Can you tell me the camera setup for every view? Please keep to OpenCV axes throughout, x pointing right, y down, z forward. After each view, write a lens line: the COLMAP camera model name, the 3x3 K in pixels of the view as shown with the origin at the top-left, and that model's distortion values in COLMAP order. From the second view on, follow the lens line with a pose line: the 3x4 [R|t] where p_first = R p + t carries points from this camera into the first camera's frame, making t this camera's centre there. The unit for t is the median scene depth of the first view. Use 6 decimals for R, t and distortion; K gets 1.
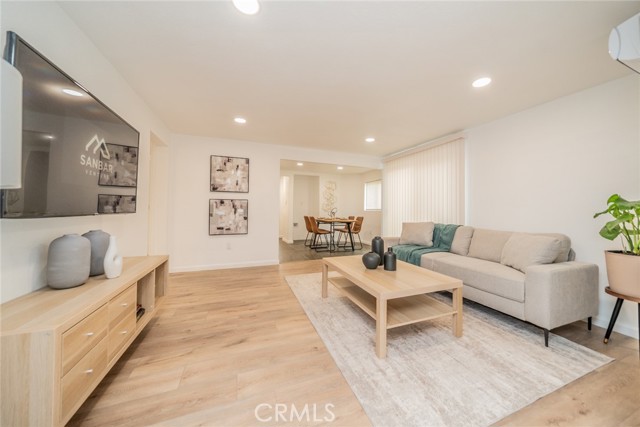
lens RADIAL K [[219.0, 0, 325.6], [0, 219.0, 209.2], [0, 0, 1]] dist [-0.010051, -0.000407]
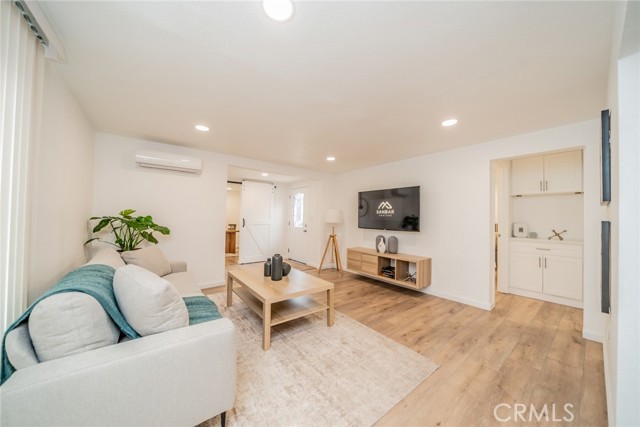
lens RADIAL K [[219.0, 0, 316.3], [0, 219.0, 215.8], [0, 0, 1]] dist [-0.010051, -0.000407]
pose [[-0.958480, -0.024856, -0.284075, 0.433008], [-0.021347, 0.999653, -0.015444, -0.065975], [0.284360, -0.008738, -0.958678, 2.476863]]
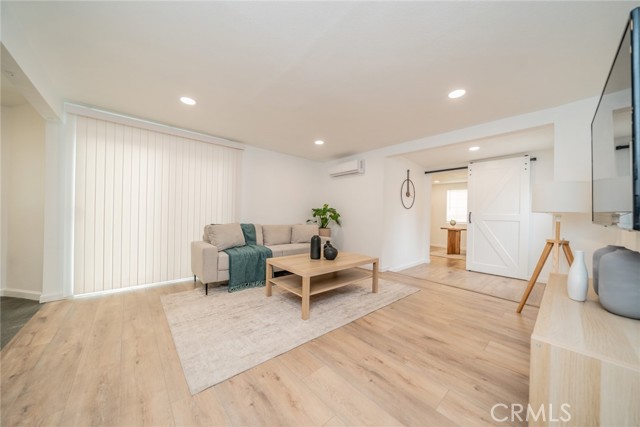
lens RADIAL K [[219.0, 0, 320.4], [0, 219.0, 212.0], [0, 0, 1]] dist [-0.010051, -0.000407]
pose [[-0.344224, -0.001306, 0.938887, -1.041823], [-0.028665, 0.999547, -0.009119, 0.010410], [-0.938450, -0.030052, -0.344106, 1.631159]]
